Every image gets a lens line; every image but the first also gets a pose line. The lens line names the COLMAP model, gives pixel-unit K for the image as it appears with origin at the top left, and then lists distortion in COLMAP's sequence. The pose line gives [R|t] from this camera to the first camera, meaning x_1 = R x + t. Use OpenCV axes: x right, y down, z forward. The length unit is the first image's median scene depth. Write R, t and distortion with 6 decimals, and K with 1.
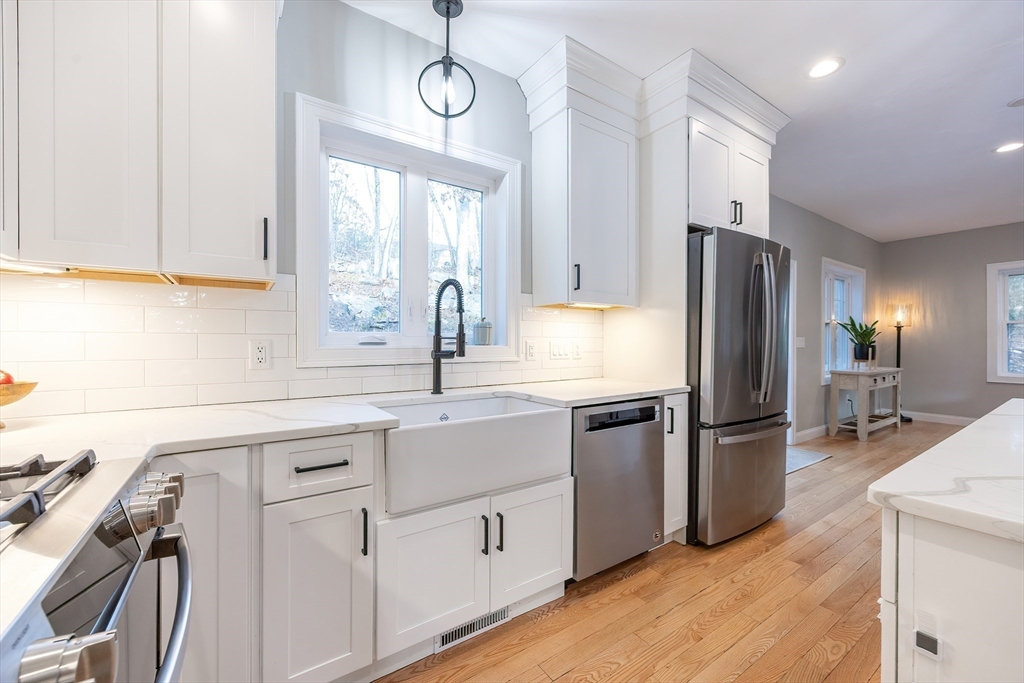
lens RADIAL K [[396.1, 0, 505.4], [0, 396.1, 342.4], [0, 0, 1]] dist [-0.000418, -0.000076]
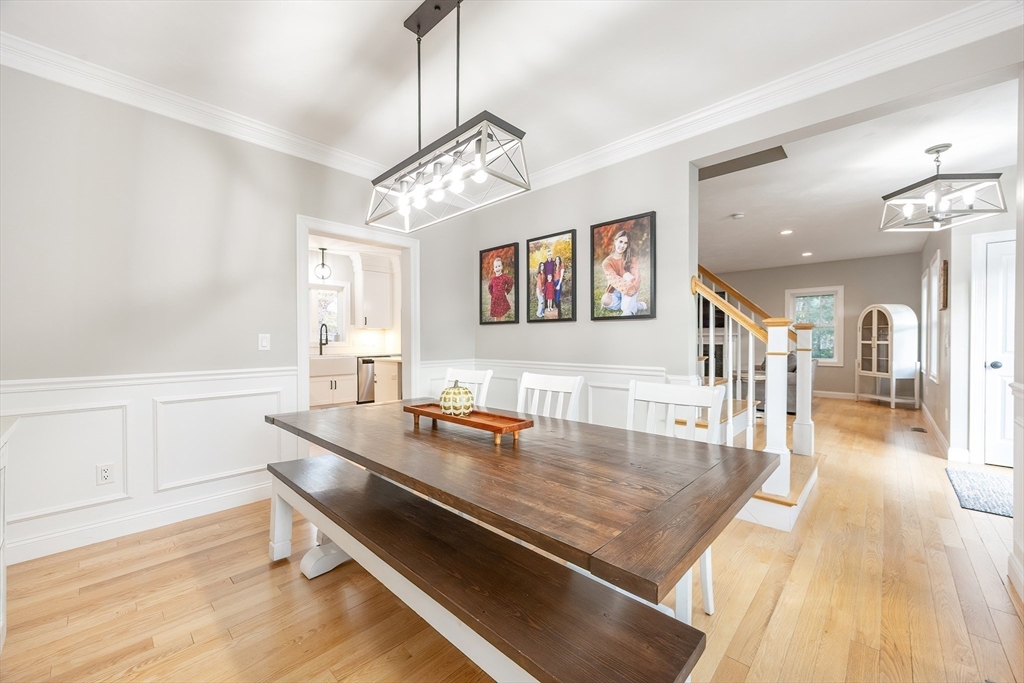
lens RADIAL K [[396.1, 0, 499.5], [0, 396.1, 341.4], [0, 0, 1]] dist [-0.000418, -0.000076]
pose [[0.978166, -0.004668, 0.207771, 0.263565], [0.003383, 0.999973, 0.006541, -0.005012], [-0.207796, -0.005695, 0.978156, -1.126401]]
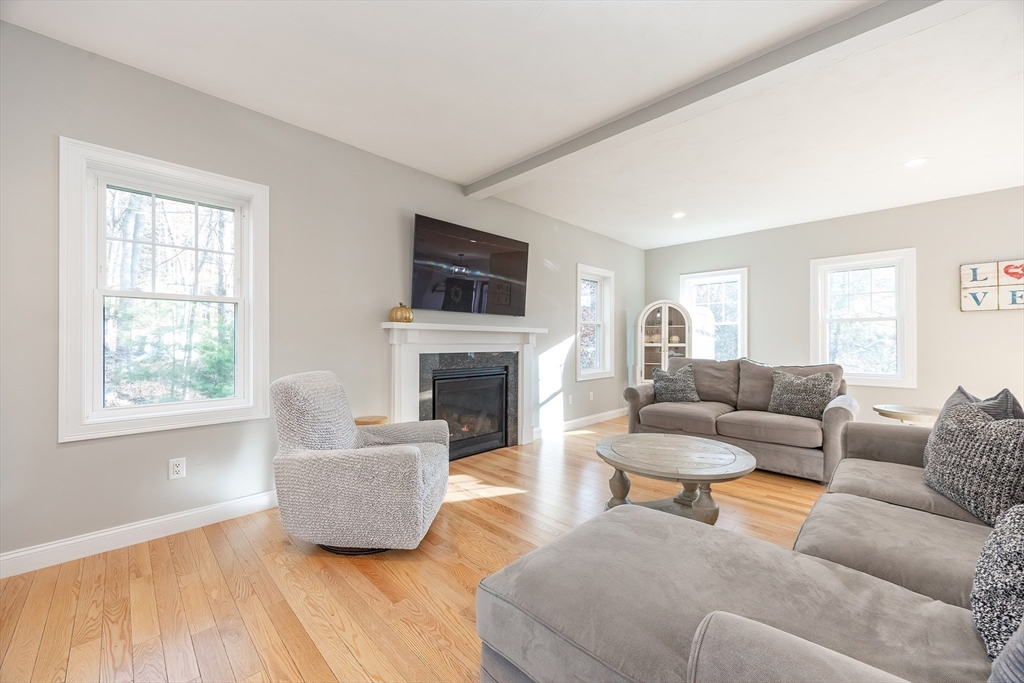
lens RADIAL K [[396.1, 0, 520.5], [0, 396.1, 337.4], [0, 0, 1]] dist [-0.000418, -0.000076]
pose [[-0.208470, 0.009710, 0.977981, 0.803687], [-0.001602, 0.999946, -0.010270, 0.002816], [-0.978027, -0.003708, -0.208443, 0.689553]]
